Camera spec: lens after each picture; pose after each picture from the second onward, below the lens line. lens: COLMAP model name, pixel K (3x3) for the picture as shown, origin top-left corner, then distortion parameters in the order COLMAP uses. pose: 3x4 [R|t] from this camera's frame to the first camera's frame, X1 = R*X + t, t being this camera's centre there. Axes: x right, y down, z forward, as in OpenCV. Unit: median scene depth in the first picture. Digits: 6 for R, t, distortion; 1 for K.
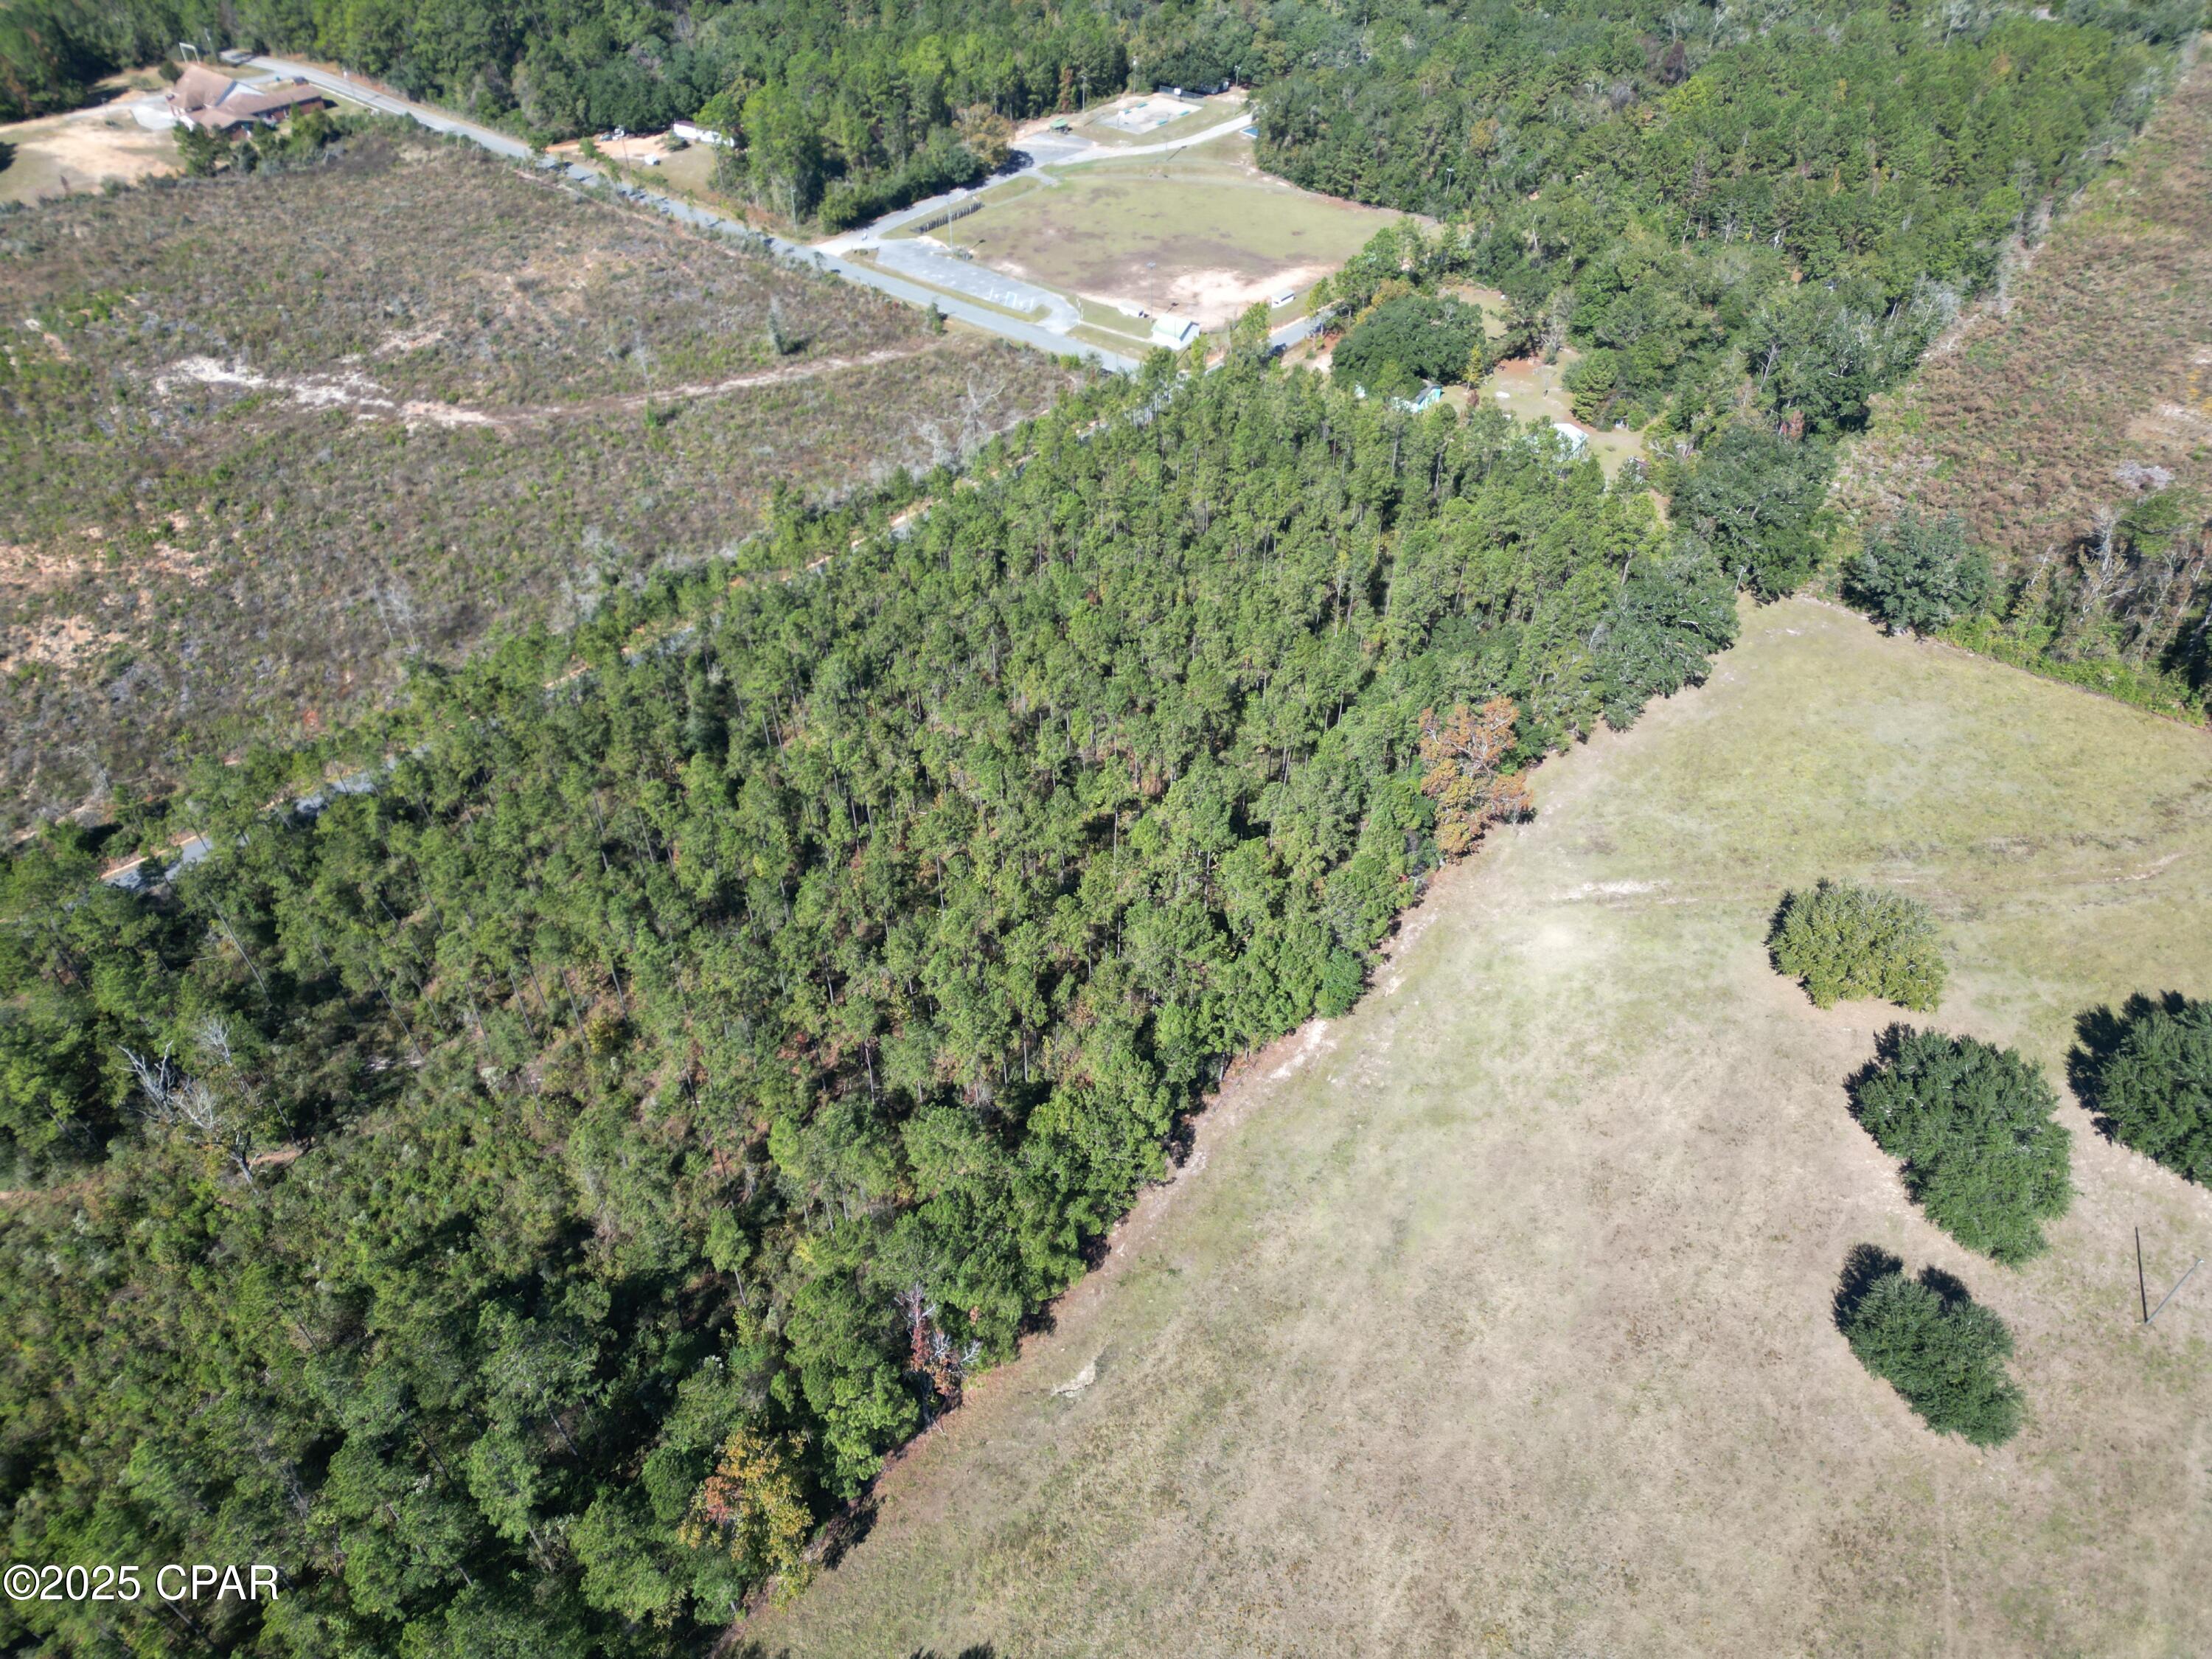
lens RADIAL K [[1535.3, 0, 1118.4], [0, 1535.3, 825.7], [0, 0, 1]] dist [0.062101, -0.041673]
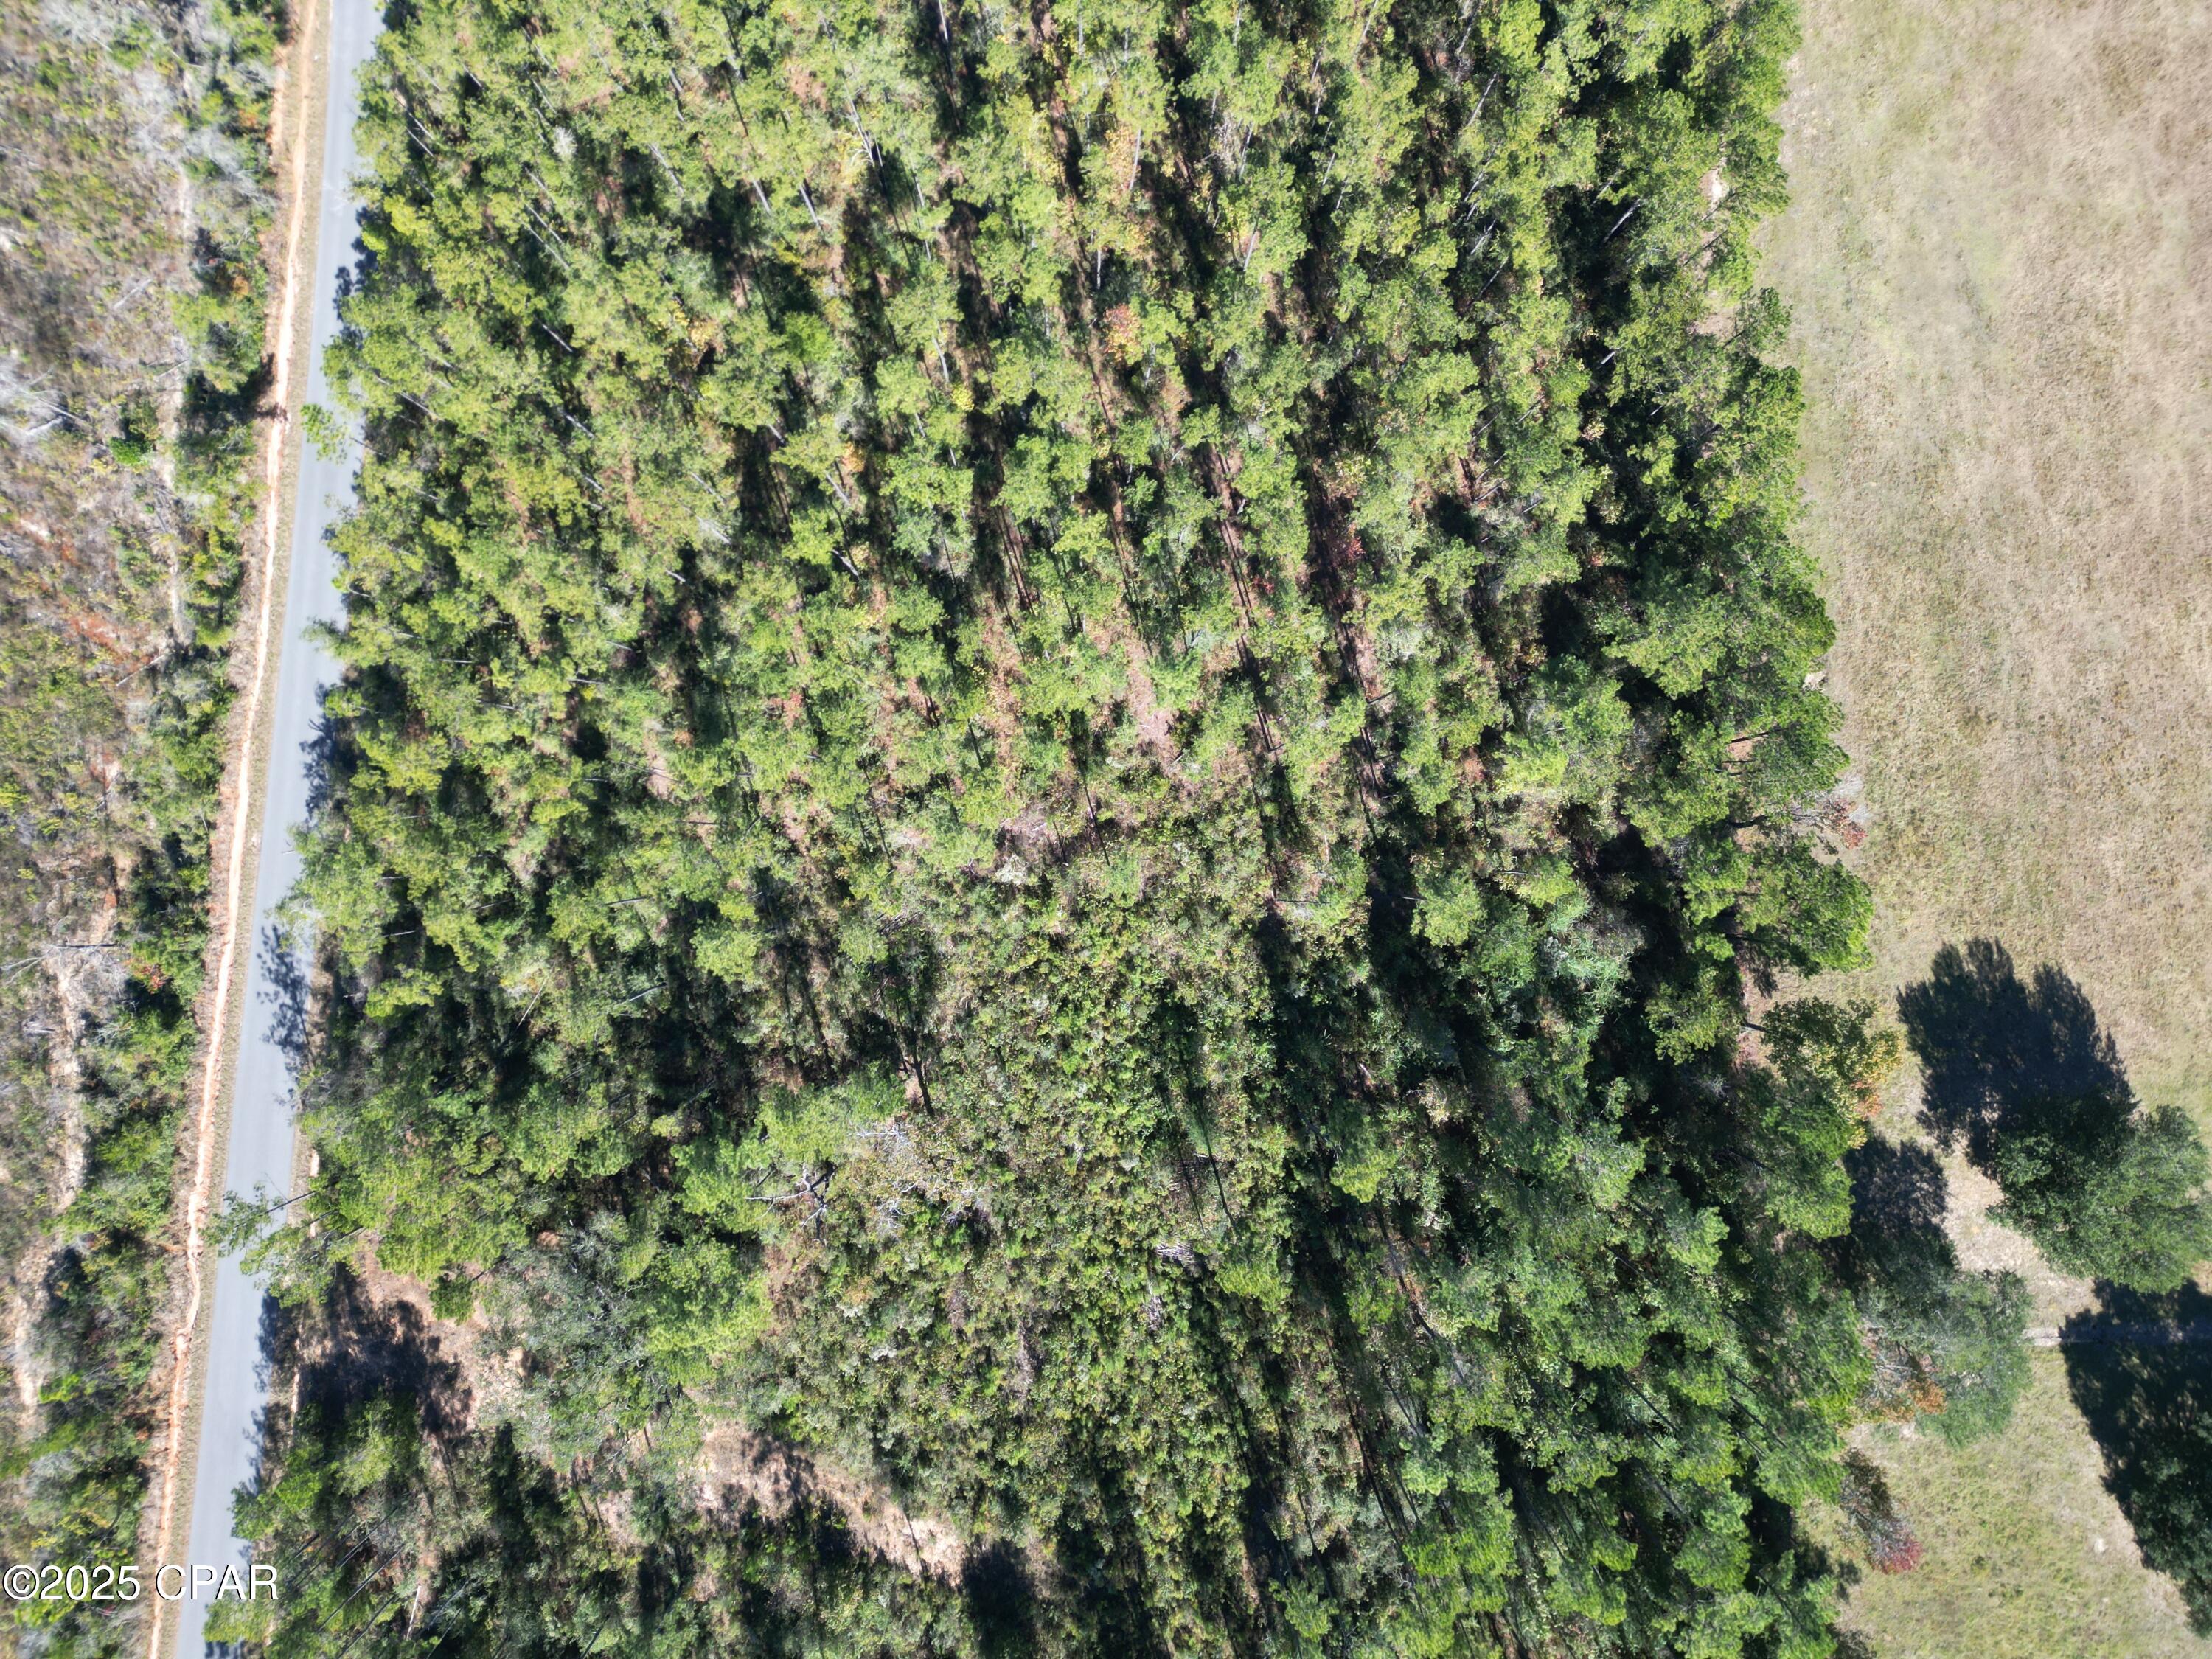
lens RADIAL K [[1535.3, 0, 1111.2], [0, 1535.3, 822.7], [0, 0, 1]] dist [0.062101, -0.041673]
pose [[0.766478, -0.642168, 0.011488, -0.415904], [0.423235, 0.518456, 0.743018, -0.472001], [-0.483099, -0.564645, 0.669173, 0.540478]]
